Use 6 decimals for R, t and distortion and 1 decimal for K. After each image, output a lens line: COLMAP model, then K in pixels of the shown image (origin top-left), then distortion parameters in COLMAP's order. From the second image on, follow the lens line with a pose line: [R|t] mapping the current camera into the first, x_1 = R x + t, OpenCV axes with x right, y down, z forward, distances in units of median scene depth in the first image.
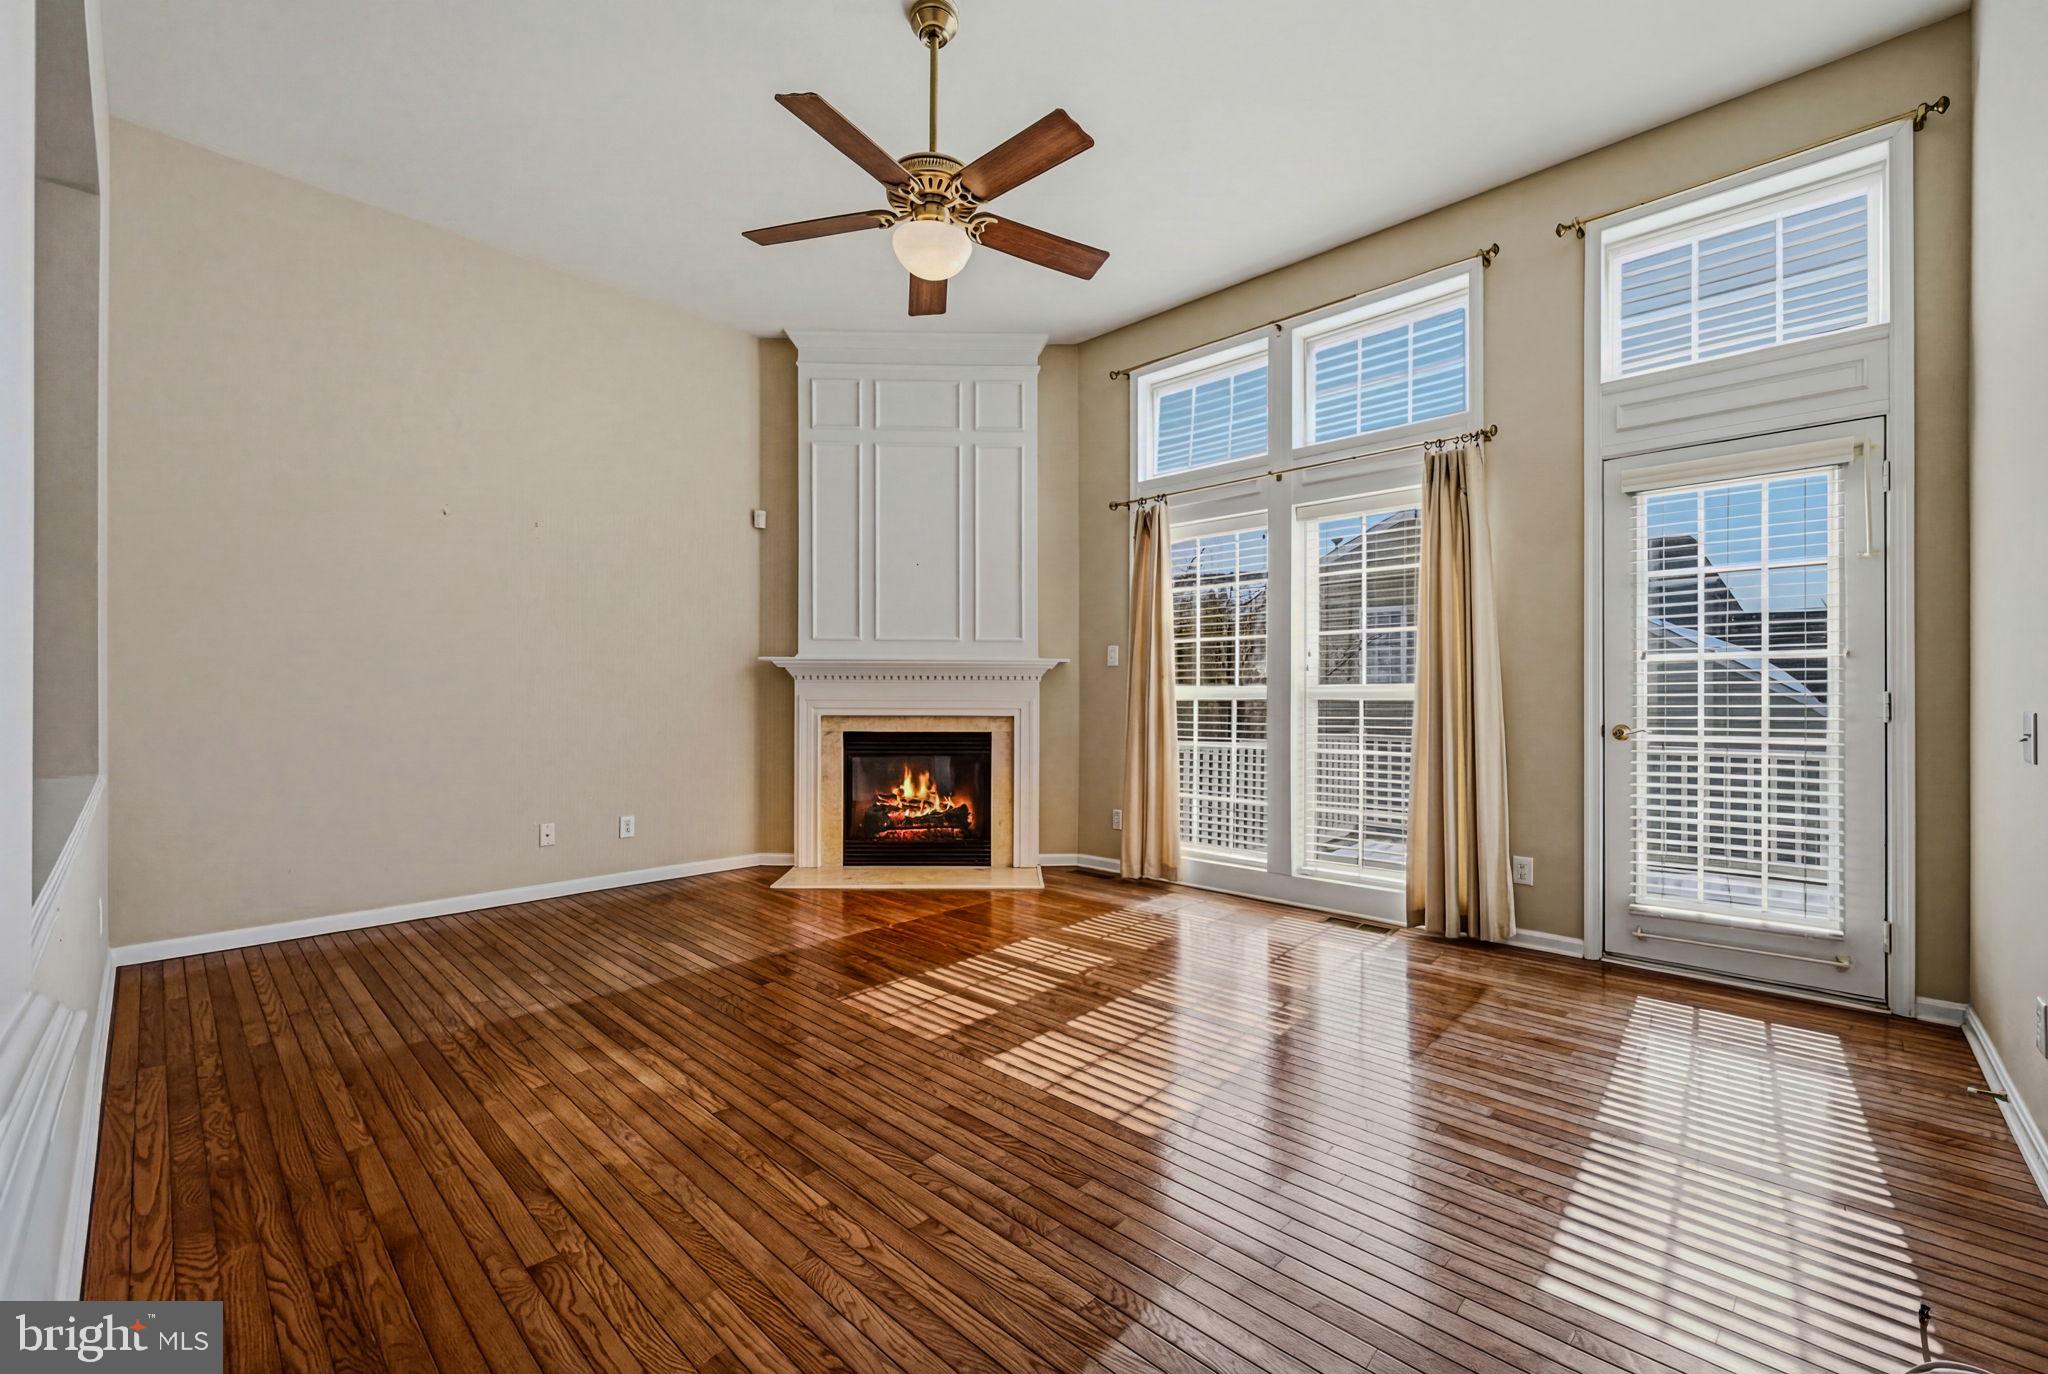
lens RADIAL K [[817.1, 0, 1027.3], [0, 817.1, 698.8], [0, 0, 1]] dist [0.000167, 0.001018]
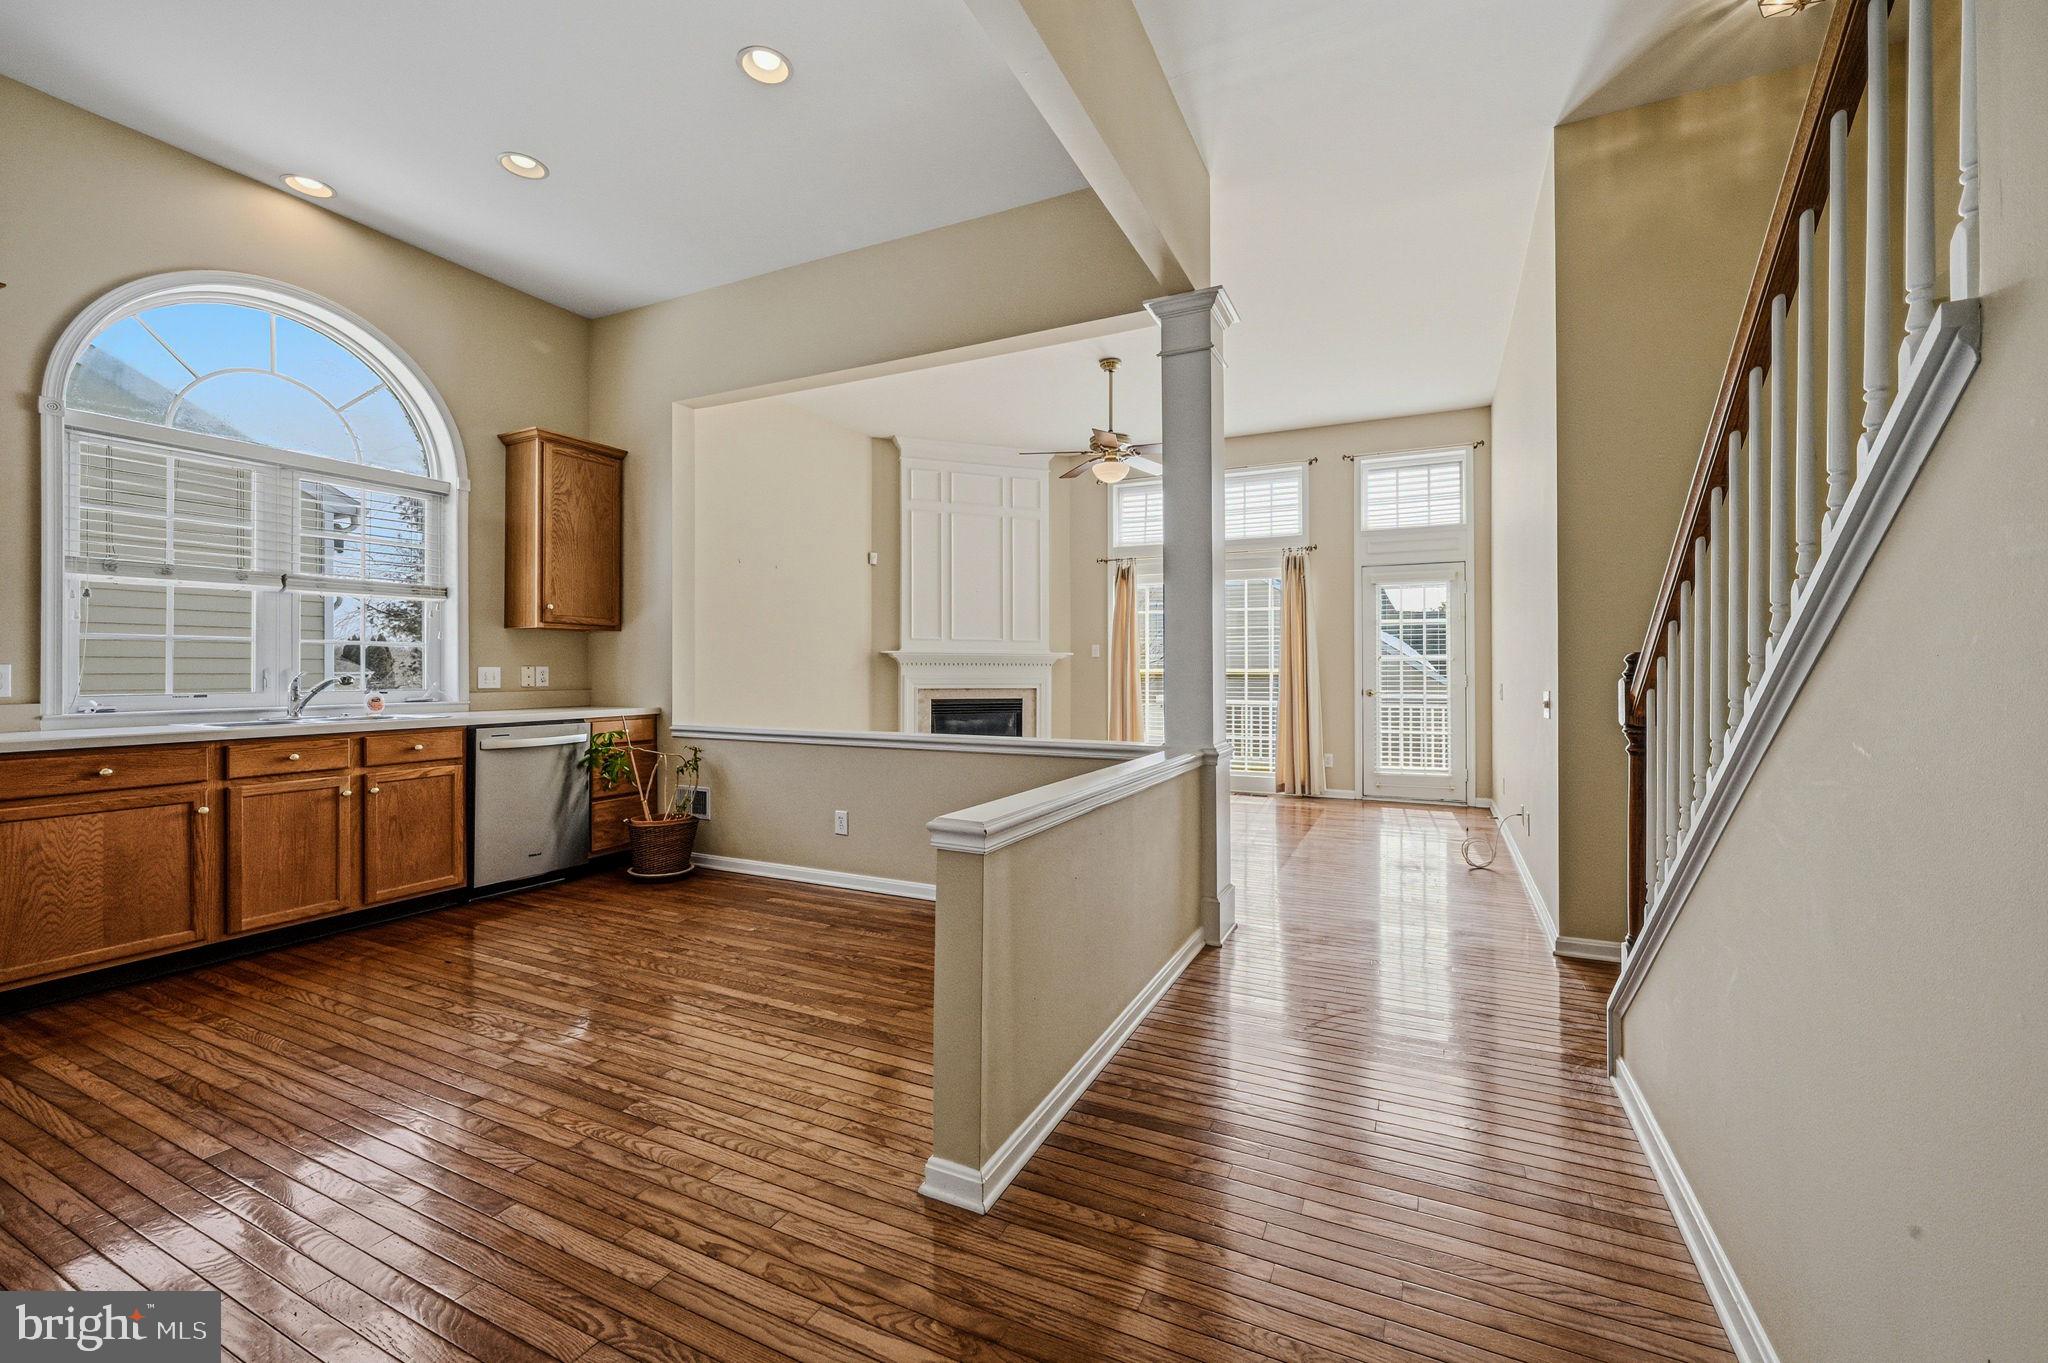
lens RADIAL K [[817.1, 0, 1019.4], [0, 817.1, 669.1], [0, 0, 1]] dist [0.000167, 0.001018]
pose [[0.956224, -0.001081, 0.292634, -0.570116], [0.002324, 0.999990, -0.003901, -0.011448], [-0.292627, 0.004411, 0.956217, -0.571600]]
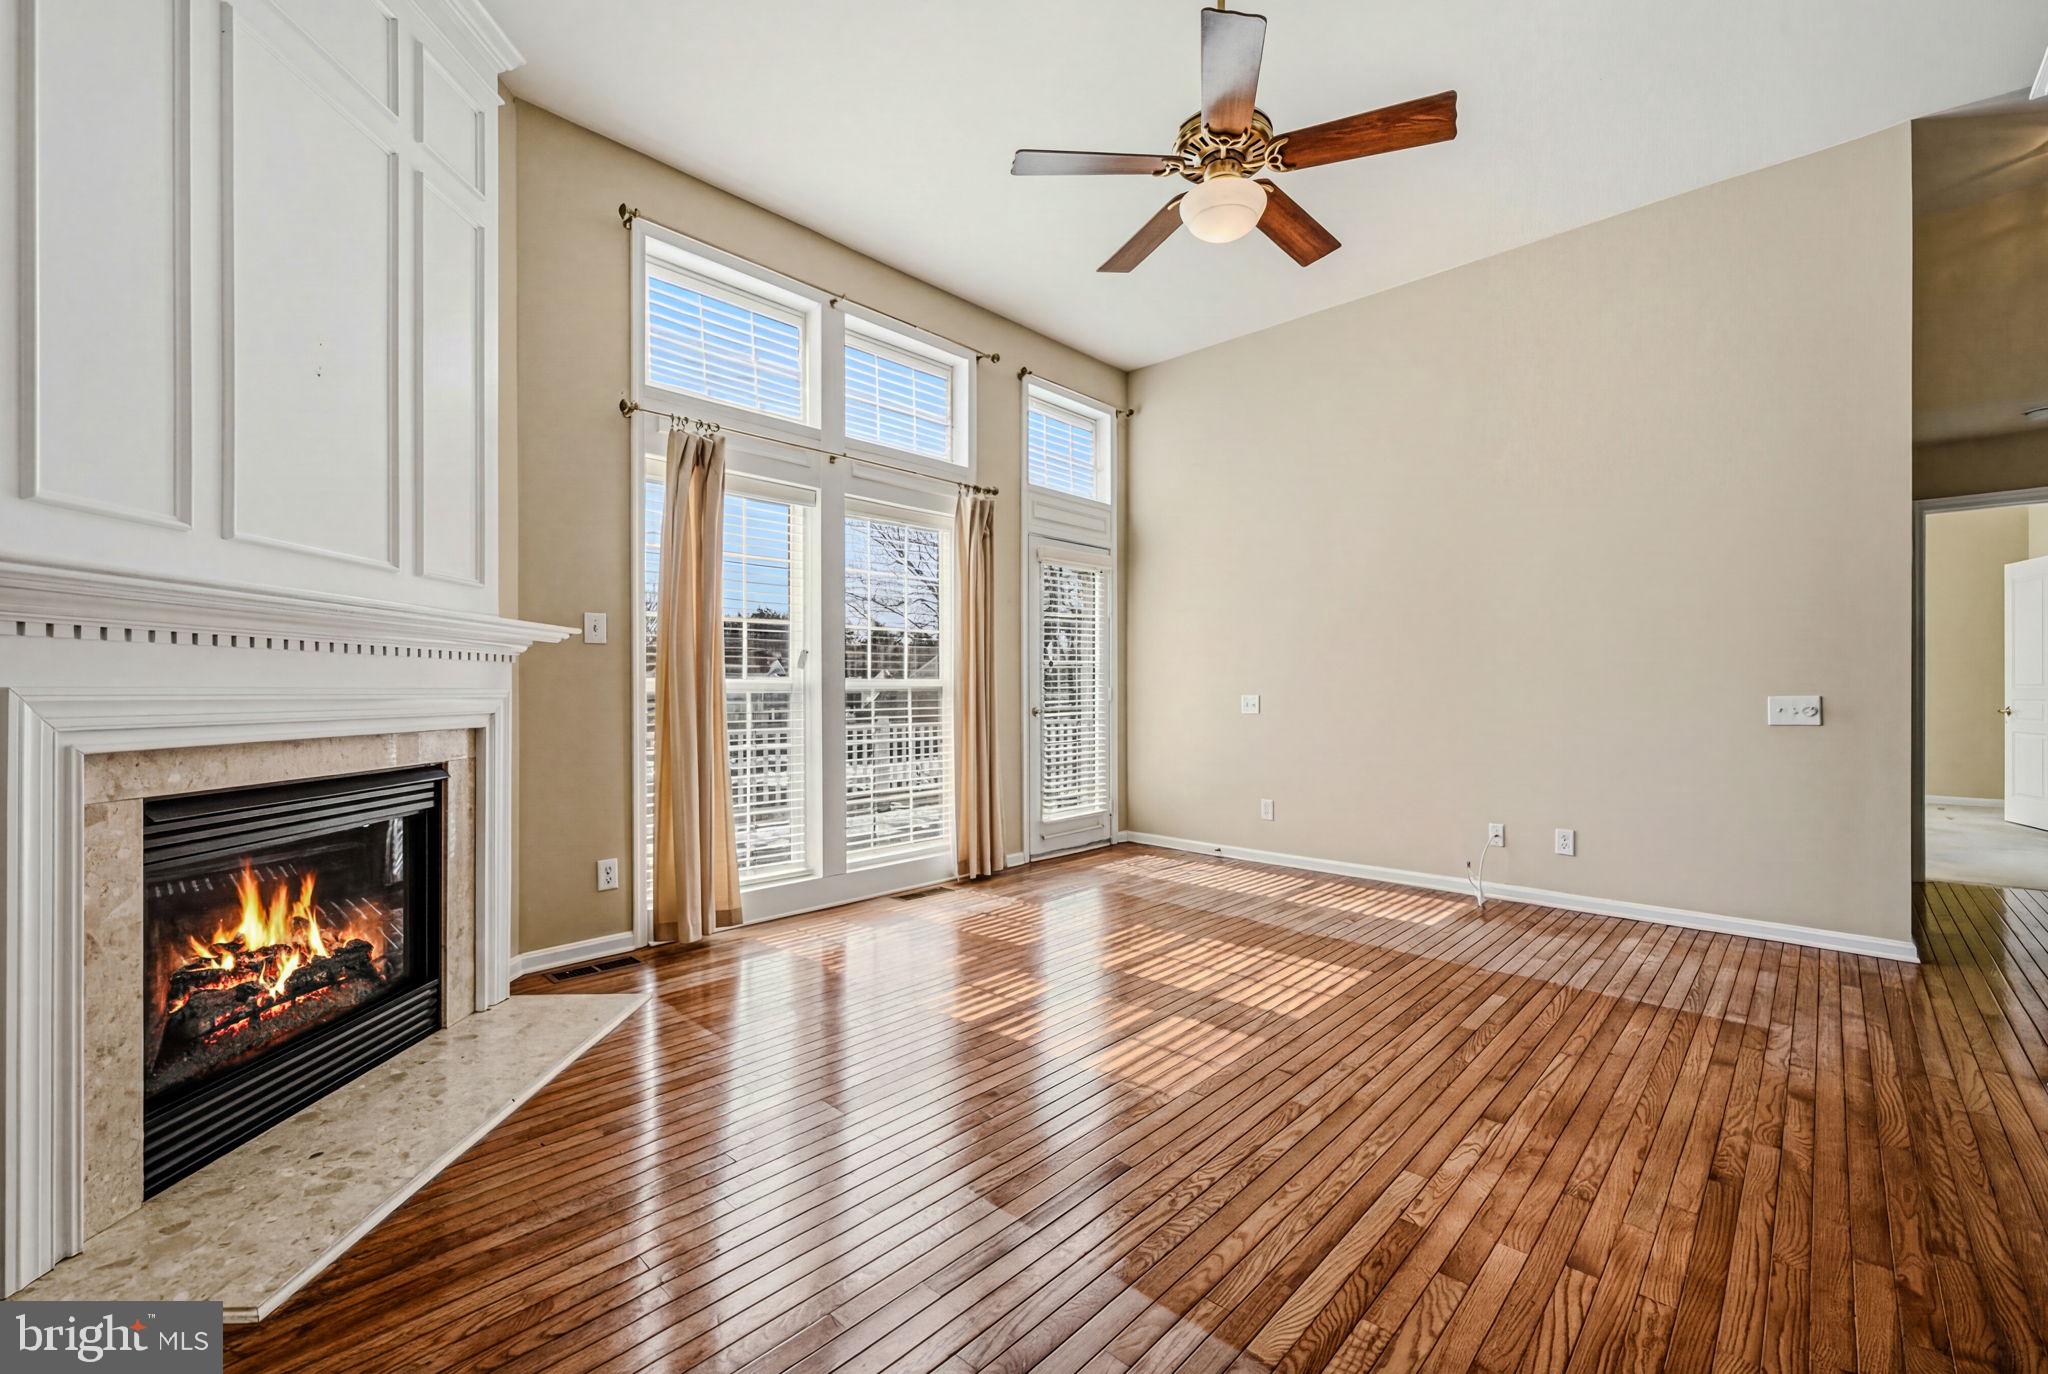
lens RADIAL K [[839.6, 0, 1045.0], [0, 839.6, 688.7], [0, 0, 1]] dist [-0.000130, 0.000158]
pose [[0.000734, -0.002798, 0.999996, -0.625383], [0.004750, 0.999985, 0.002795, -0.004908], [-0.999988, 0.004748, 0.000747, 0.700850]]
